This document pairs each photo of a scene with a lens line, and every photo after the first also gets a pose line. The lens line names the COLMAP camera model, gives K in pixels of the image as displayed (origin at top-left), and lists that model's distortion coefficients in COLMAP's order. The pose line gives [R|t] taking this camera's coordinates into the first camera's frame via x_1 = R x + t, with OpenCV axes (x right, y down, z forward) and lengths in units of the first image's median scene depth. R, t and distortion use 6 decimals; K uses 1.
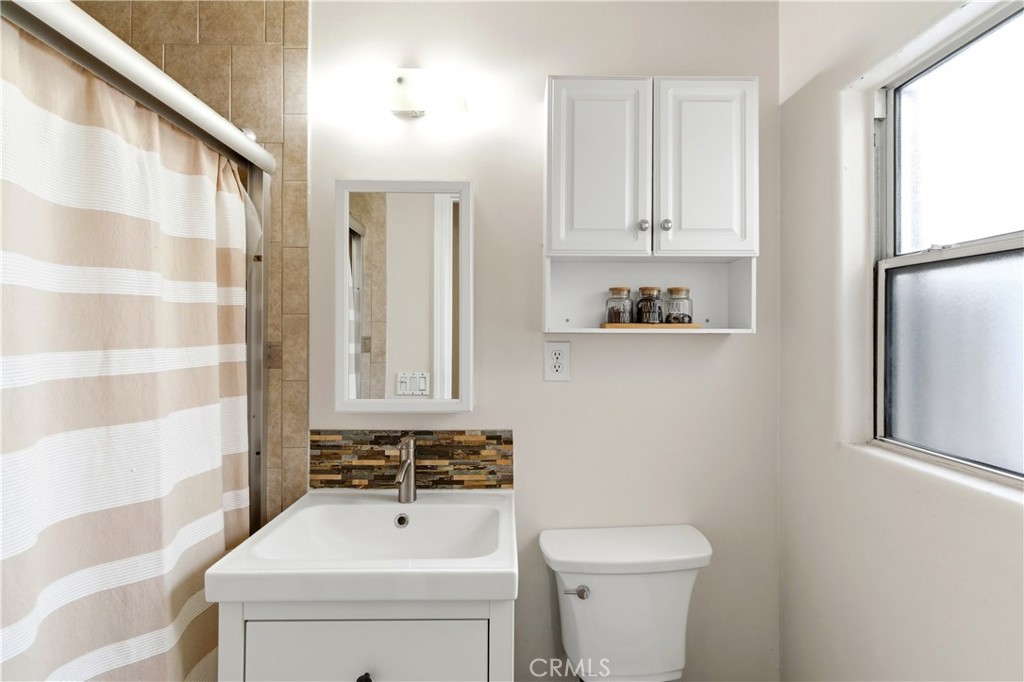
lens RADIAL K [[477.5, 0, 507.7], [0, 477.5, 334.8], [0, 0, 1]] dist [0.007482, -0.000696]
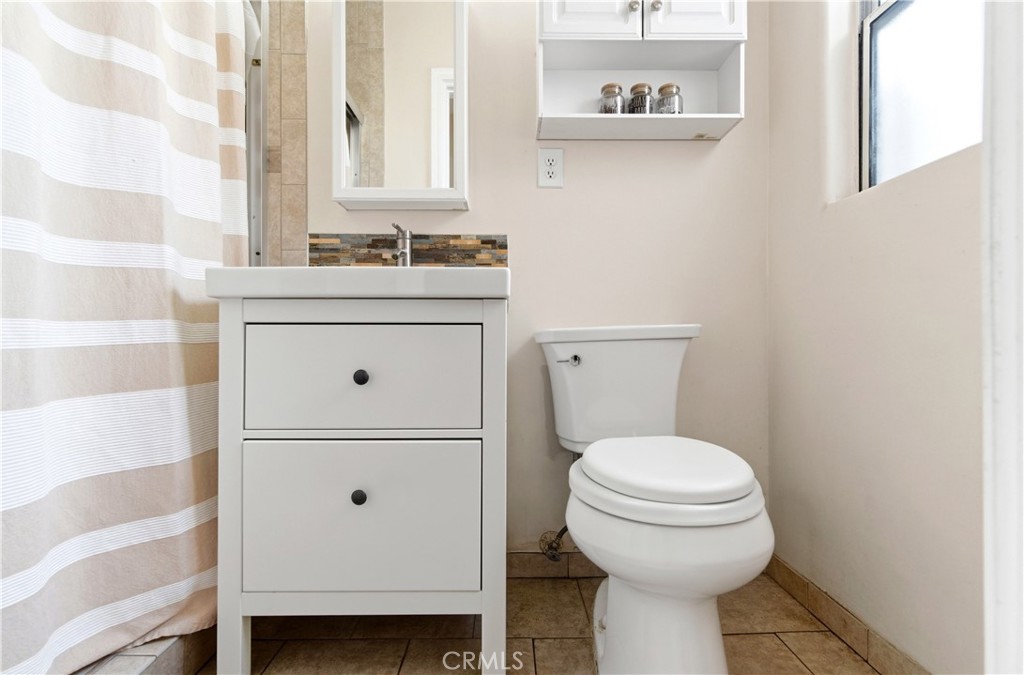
lens RADIAL K [[470.3, 0, 506.3], [0, 470.3, 339.5], [0, 0, 1]] dist [0.002353, -0.000366]
pose [[0.999991, -0.004145, -0.001091, 0.008709], [0.004146, 0.999991, 0.000698, 0.427569], [0.001088, -0.000703, 0.999999, -0.004473]]
